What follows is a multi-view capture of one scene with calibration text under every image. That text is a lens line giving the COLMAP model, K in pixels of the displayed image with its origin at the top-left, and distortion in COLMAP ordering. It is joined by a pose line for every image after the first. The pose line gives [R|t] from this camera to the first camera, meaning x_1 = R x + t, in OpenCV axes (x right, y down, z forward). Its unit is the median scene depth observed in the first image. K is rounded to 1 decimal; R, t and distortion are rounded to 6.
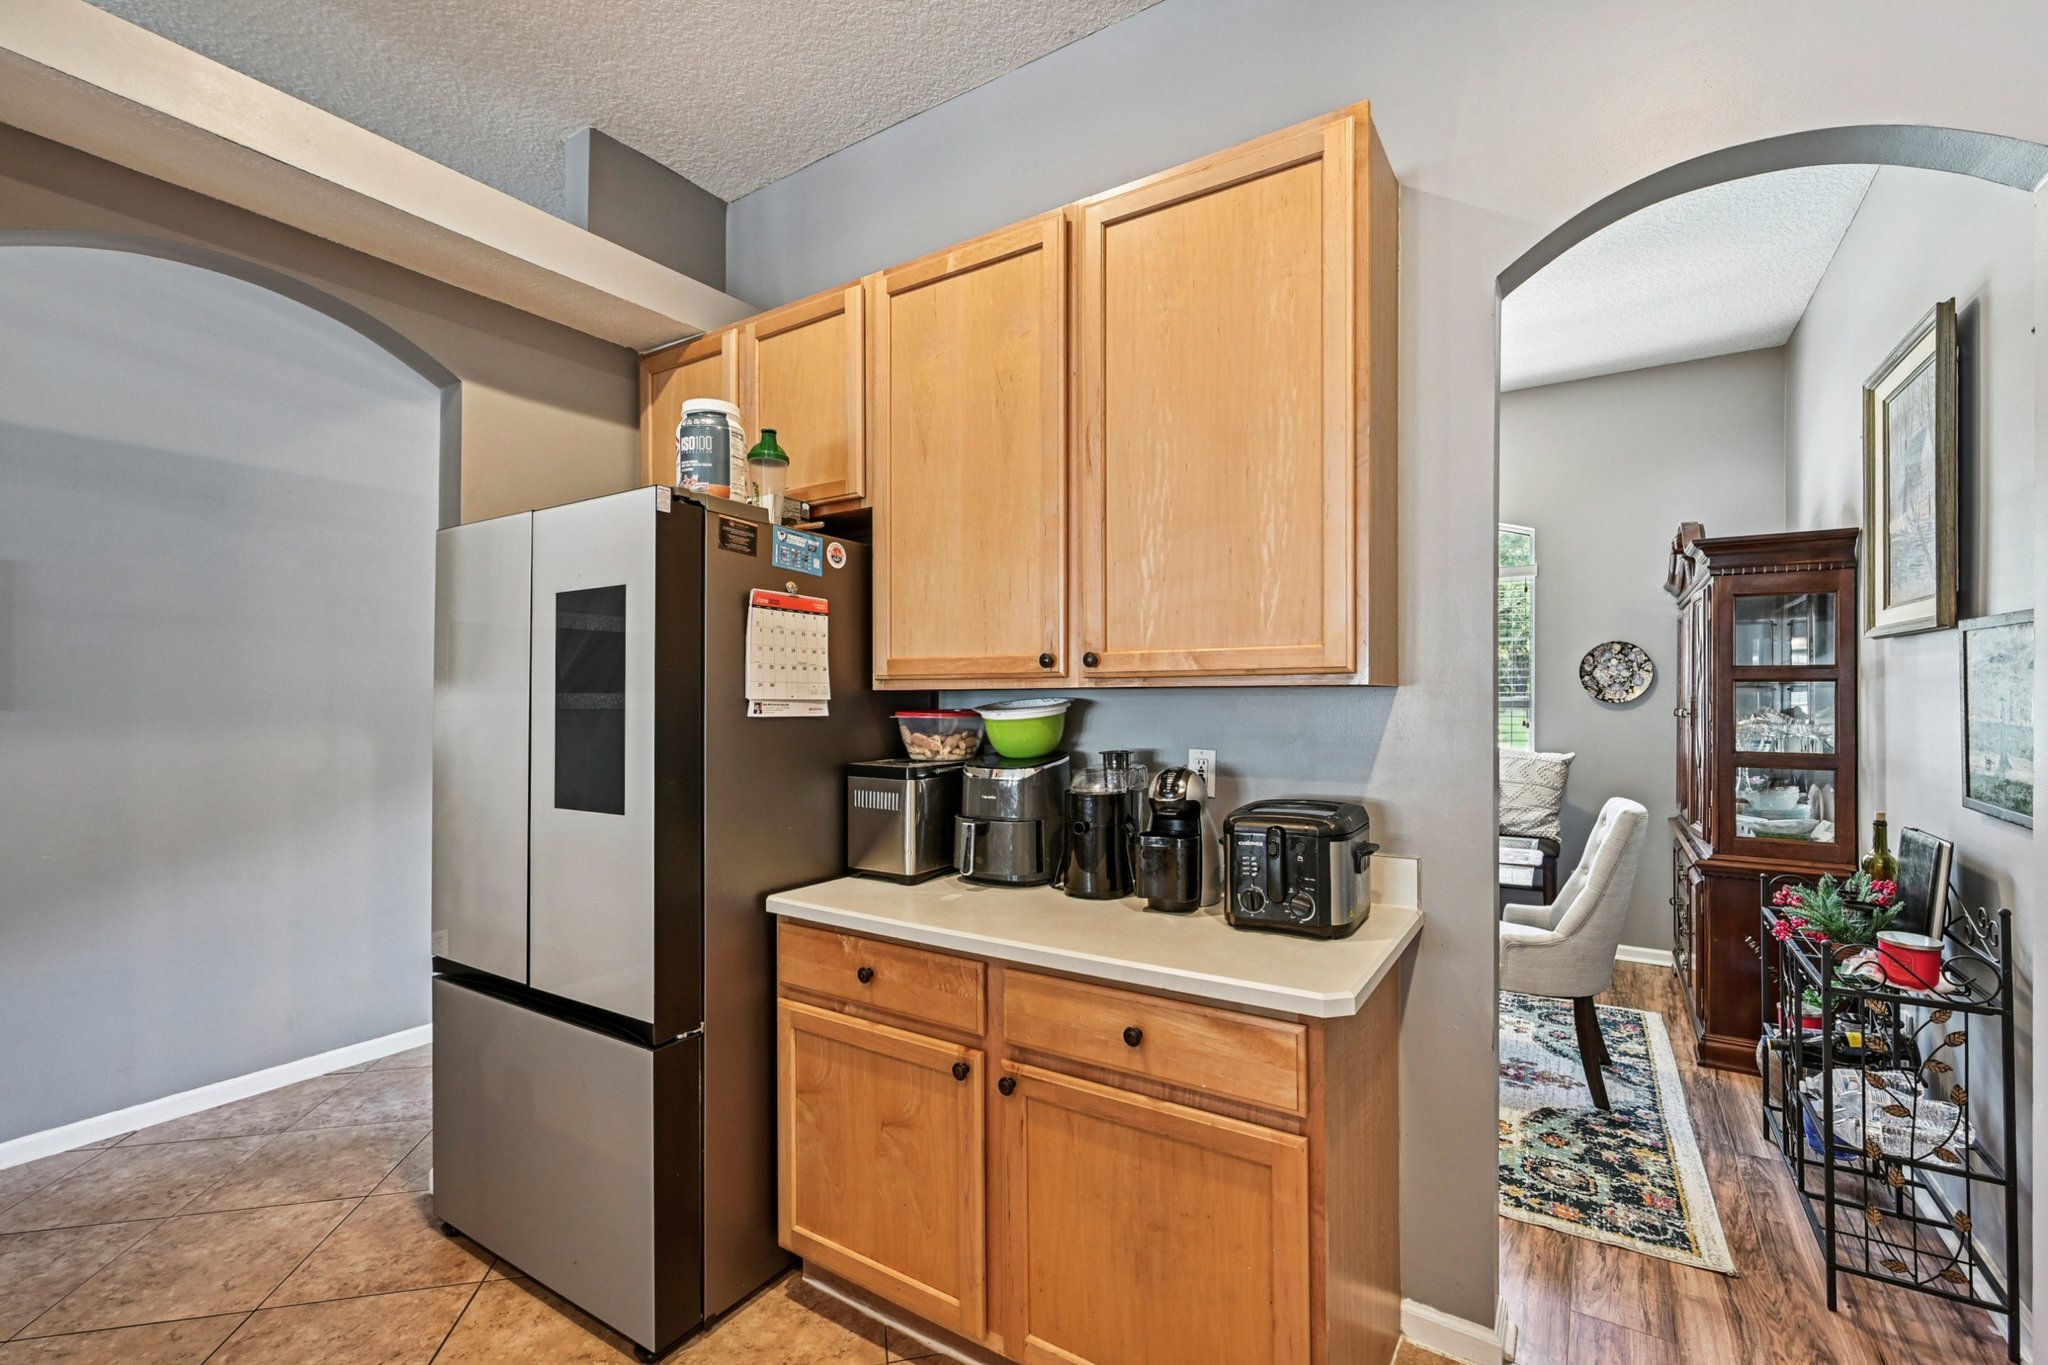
lens RADIAL K [[887.0, 0, 1024.4], [0, 887.0, 685.6], [0, 0, 1]] dist [0.009343, -0.000068]
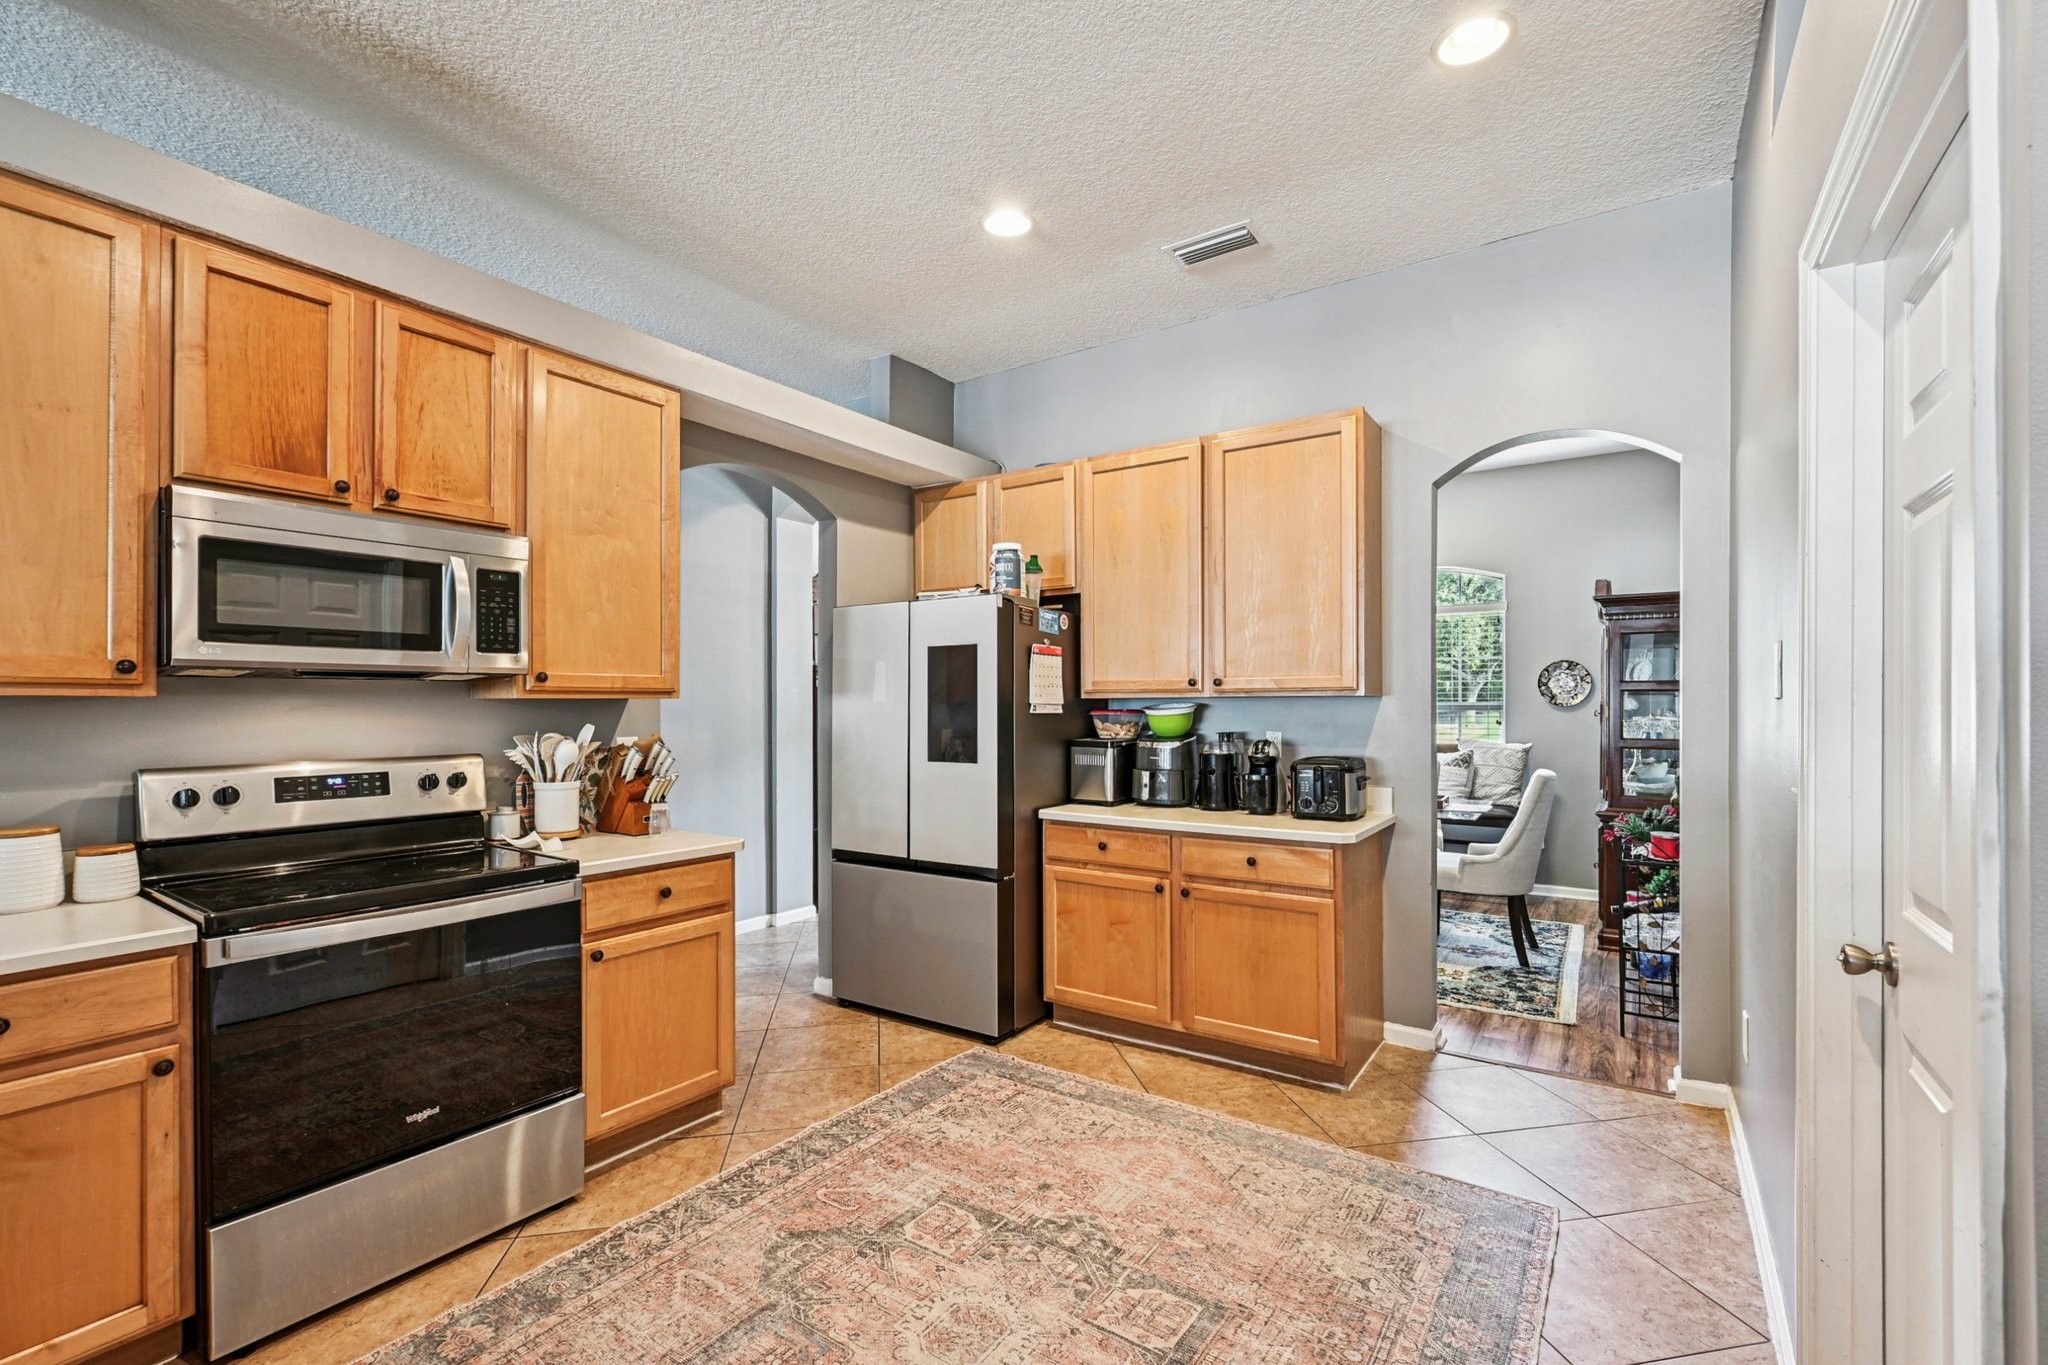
lens RADIAL K [[887.0, 0, 1022.0], [0, 887.0, 688.9], [0, 0, 1]] dist [0.009343, -0.000068]
pose [[0.999681, -0.000984, -0.025225, -0.276854], [0.000933, 0.999998, -0.002028, -0.011028], [0.025227, 0.002004, 0.999680, -0.847370]]
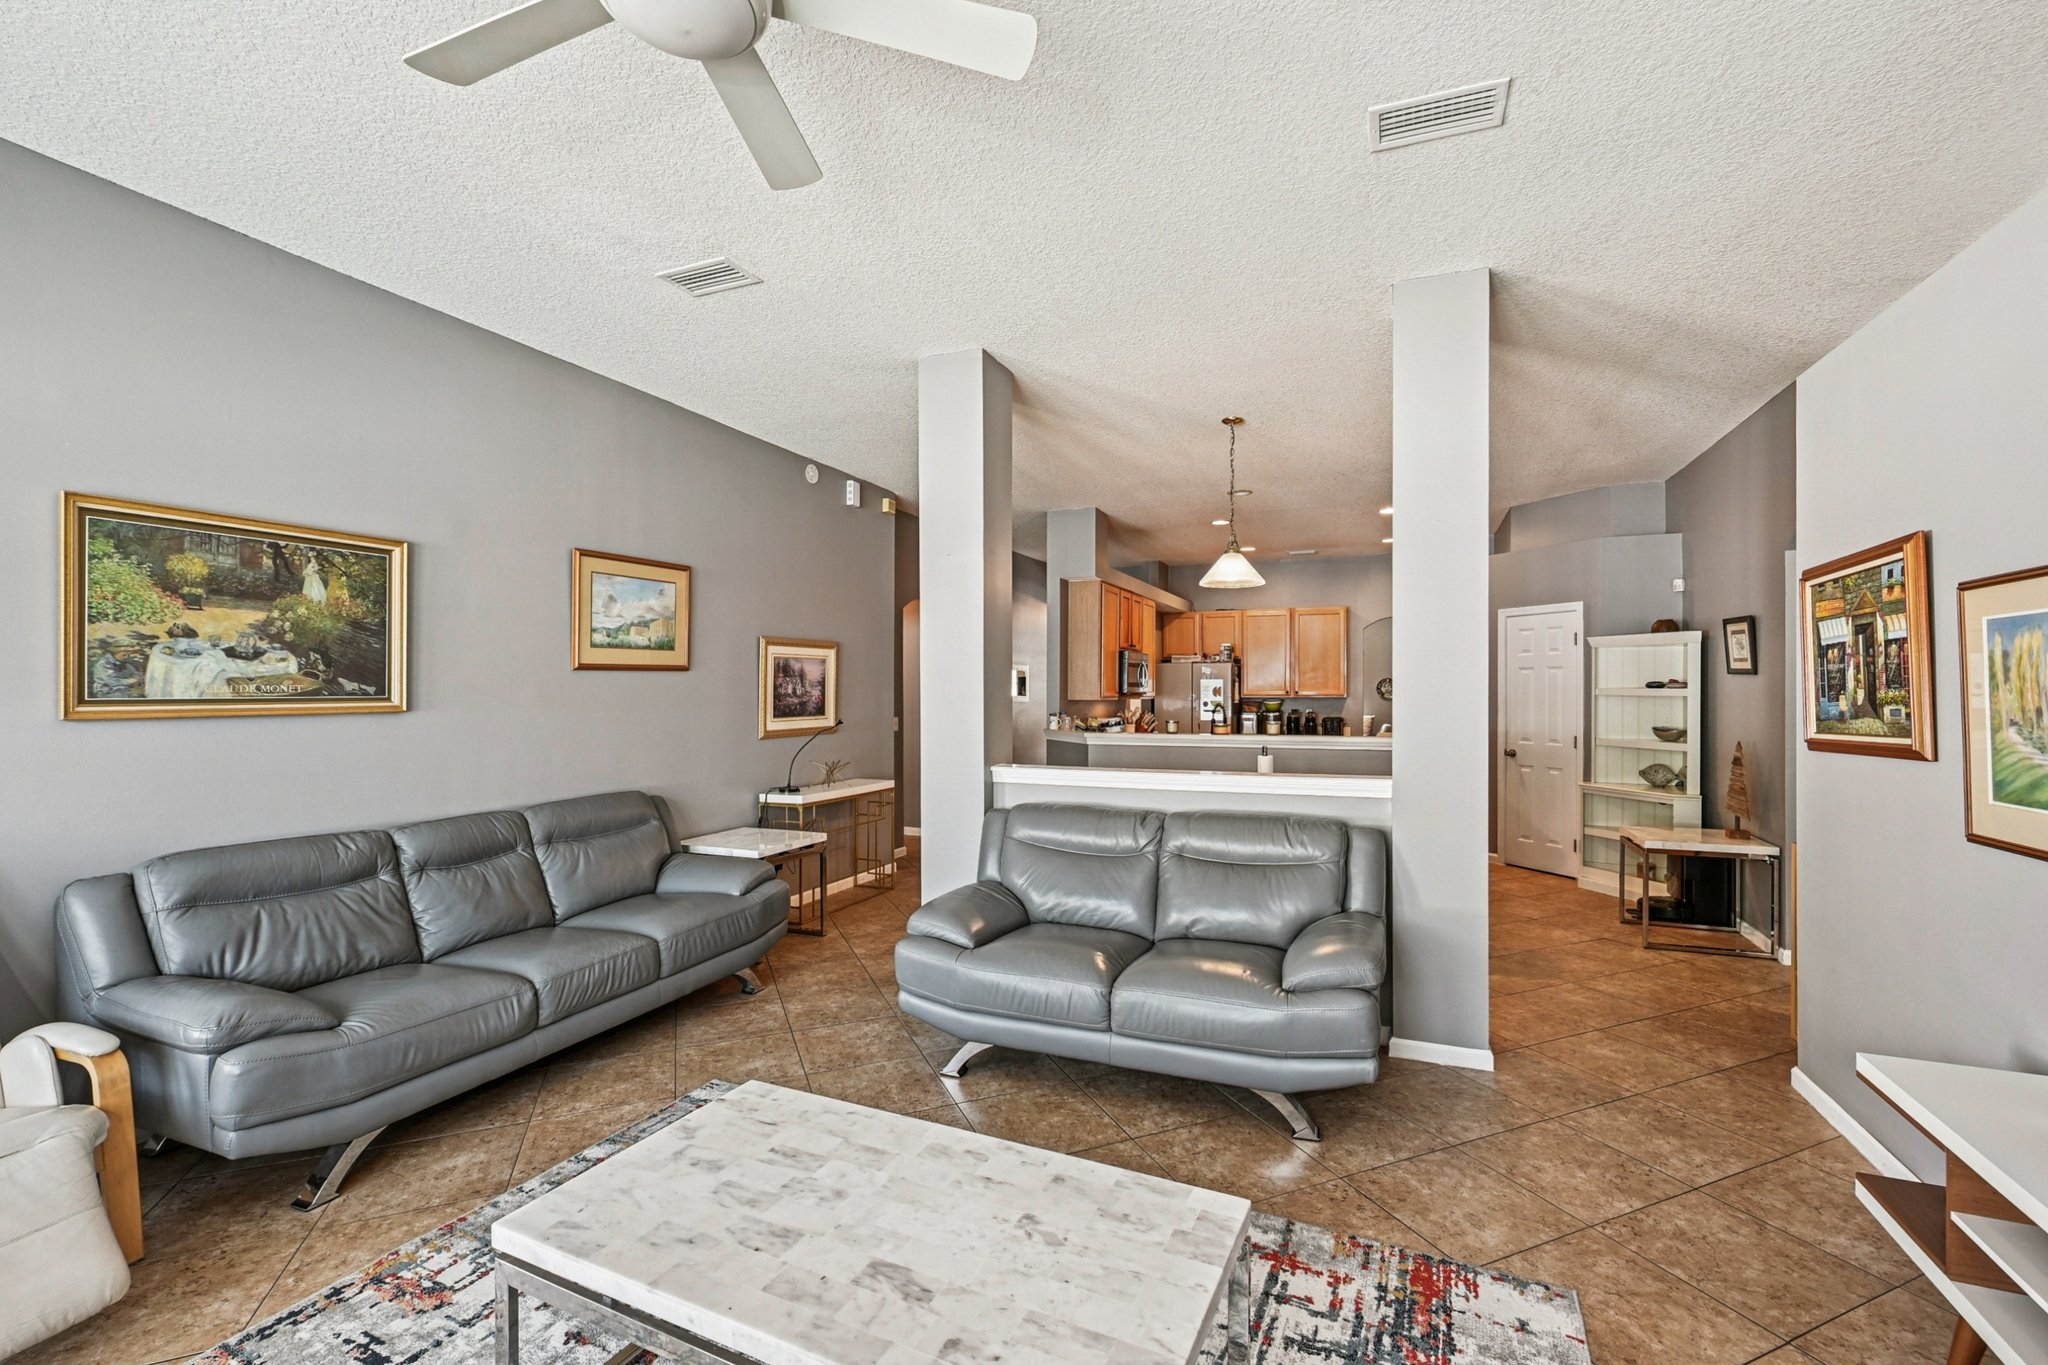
lens RADIAL K [[887.0, 0, 1020.8], [0, 887.0, 687.3], [0, 0, 1]] dist [0.009343, -0.000068]
pose [[0.983642, 0.002040, 0.180124, -2.501351], [-0.002481, 0.999994, 0.002227, -0.065979], [-0.180119, -0.002637, 0.983641, -3.948760]]
